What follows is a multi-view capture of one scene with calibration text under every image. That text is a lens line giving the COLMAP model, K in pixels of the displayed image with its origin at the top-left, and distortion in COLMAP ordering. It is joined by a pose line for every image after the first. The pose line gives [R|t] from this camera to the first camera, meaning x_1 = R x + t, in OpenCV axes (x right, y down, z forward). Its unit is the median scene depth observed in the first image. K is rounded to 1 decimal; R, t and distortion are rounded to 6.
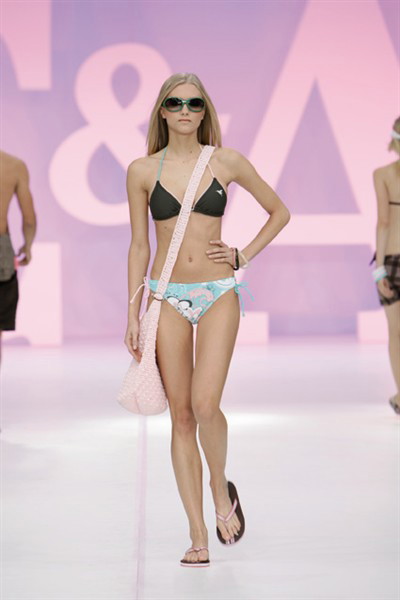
lens RADIAL K [[2183.7, 0, 200.0], [0, 2183.7, 300.0], [0, 0, 1]] dist [0.083426, 0.656745]
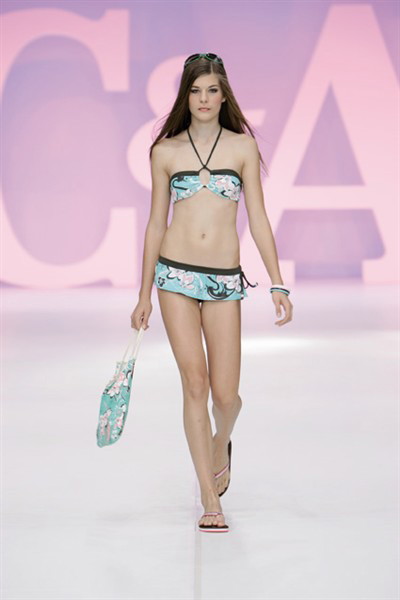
lens RADIAL K [[2213.2, 0, 200.0], [0, 2213.2, 300.0], [0, 0, 1]] dist [0.085059, 3.477972]
pose [[0.999995, 0.002025, -0.002331, -0.021918], [-0.002009, 0.999976, 0.006666, 0.019850], [0.002344, -0.006661, 0.999975, -0.326208]]
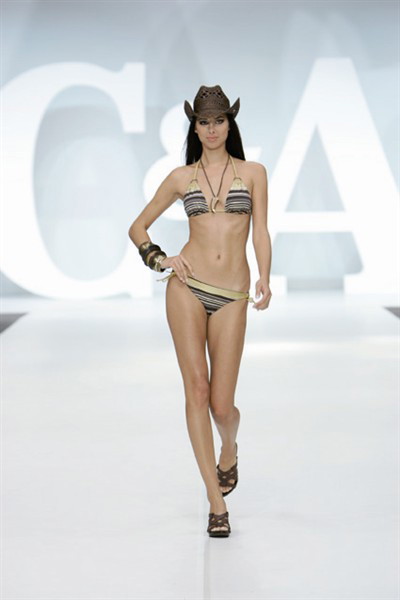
lens RADIAL K [[2256.3, 0, 200.0], [0, 2256.3, 300.0], [0, 0, 1]] dist [0.014465, -0.477626]
pose [[0.999973, -0.002719, -0.006793, -0.018524], [0.002698, 0.999992, -0.003016, 0.026468], [0.006801, 0.002997, 0.999972, -0.581153]]
